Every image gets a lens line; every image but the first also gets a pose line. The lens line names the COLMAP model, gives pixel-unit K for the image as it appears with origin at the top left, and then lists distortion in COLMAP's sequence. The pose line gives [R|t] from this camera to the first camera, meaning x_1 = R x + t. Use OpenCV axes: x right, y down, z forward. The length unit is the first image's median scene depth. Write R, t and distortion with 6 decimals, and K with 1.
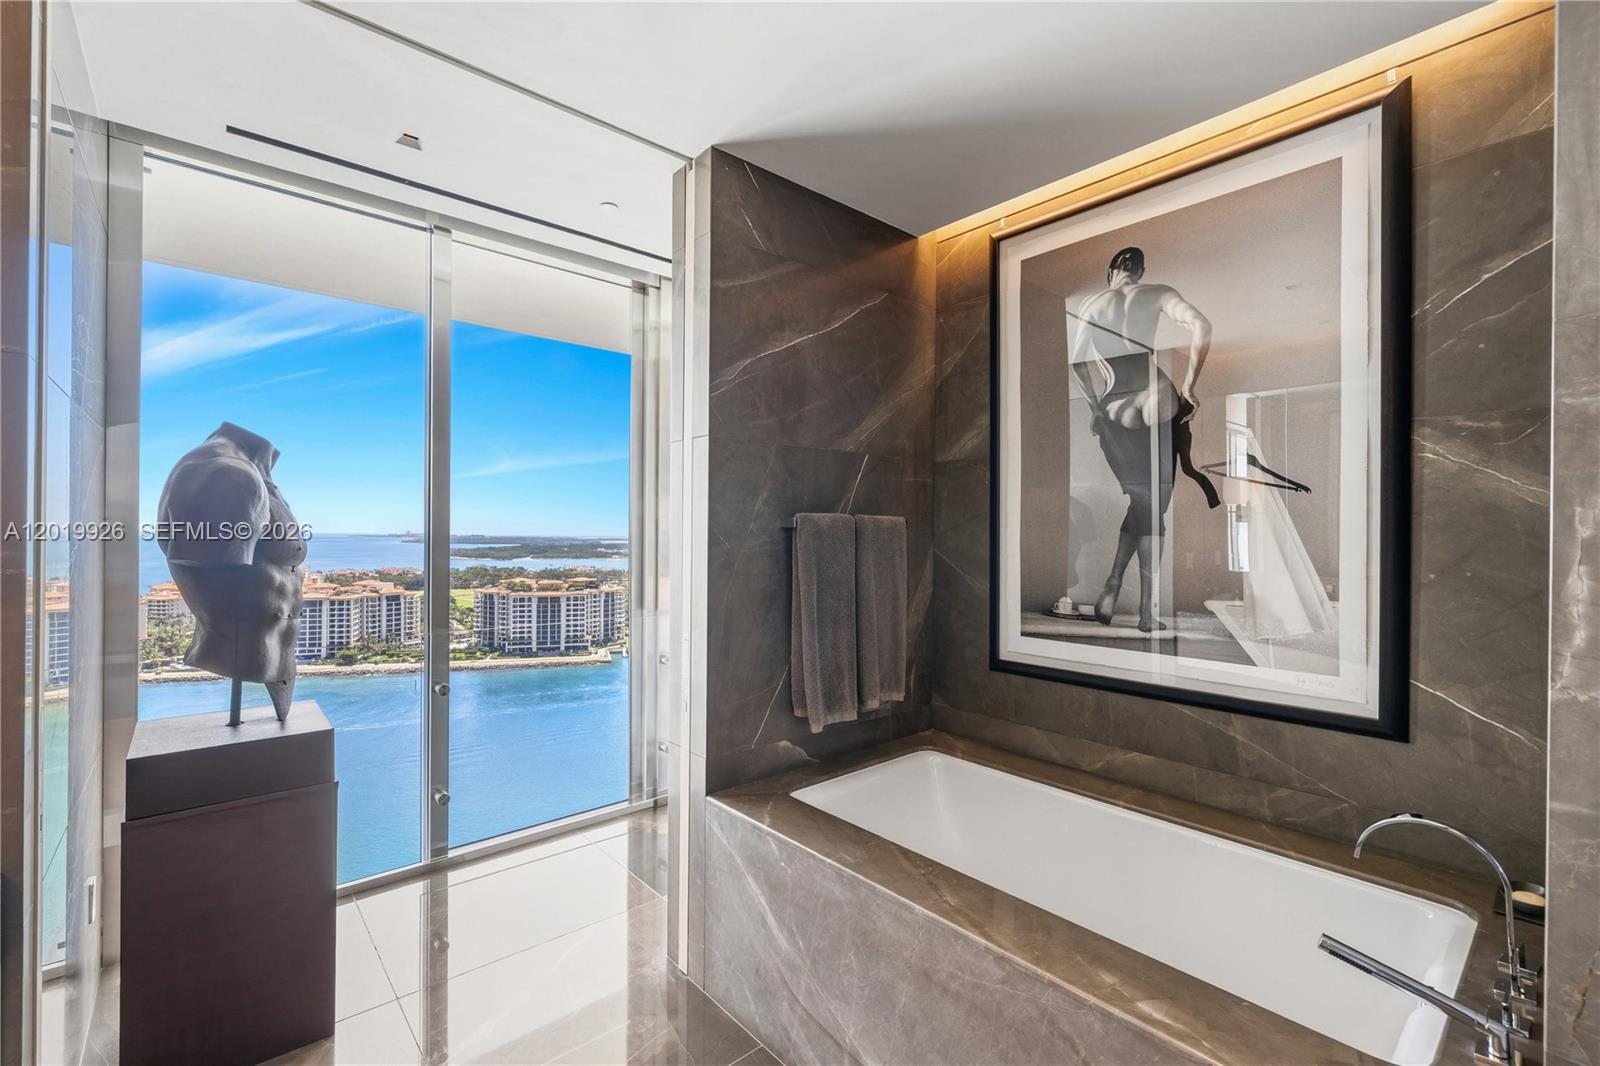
lens RADIAL K [[695.5, 0, 797.8], [0, 695.5, 532.1], [0, 0, 1]] dist [0.002064, 0.000049]
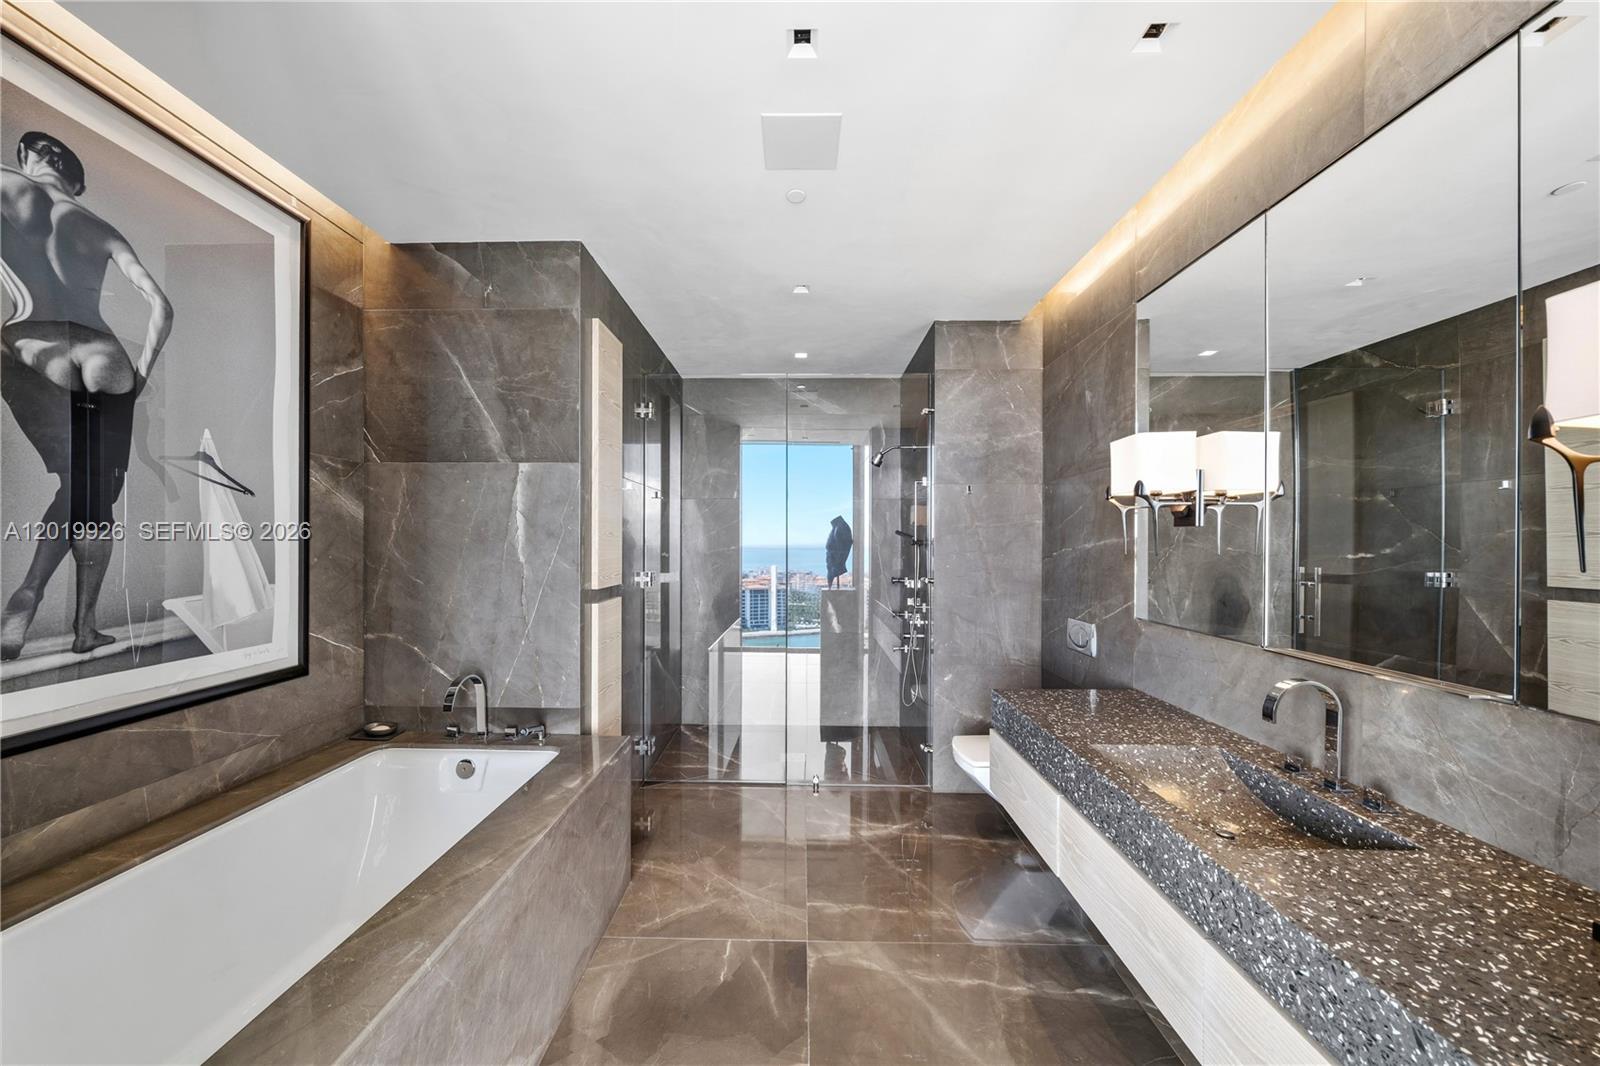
lens RADIAL K [[549.9, 0, 794.6], [0, 549.9, 539.1], [0, 0, 1]] dist [-0.001796, -0.000083]
pose [[-0.744373, -0.008407, 0.667711, -0.554051], [-0.013922, 0.999899, -0.002931, 0.006026], [-0.667619, -0.011477, -0.744415, 1.010467]]
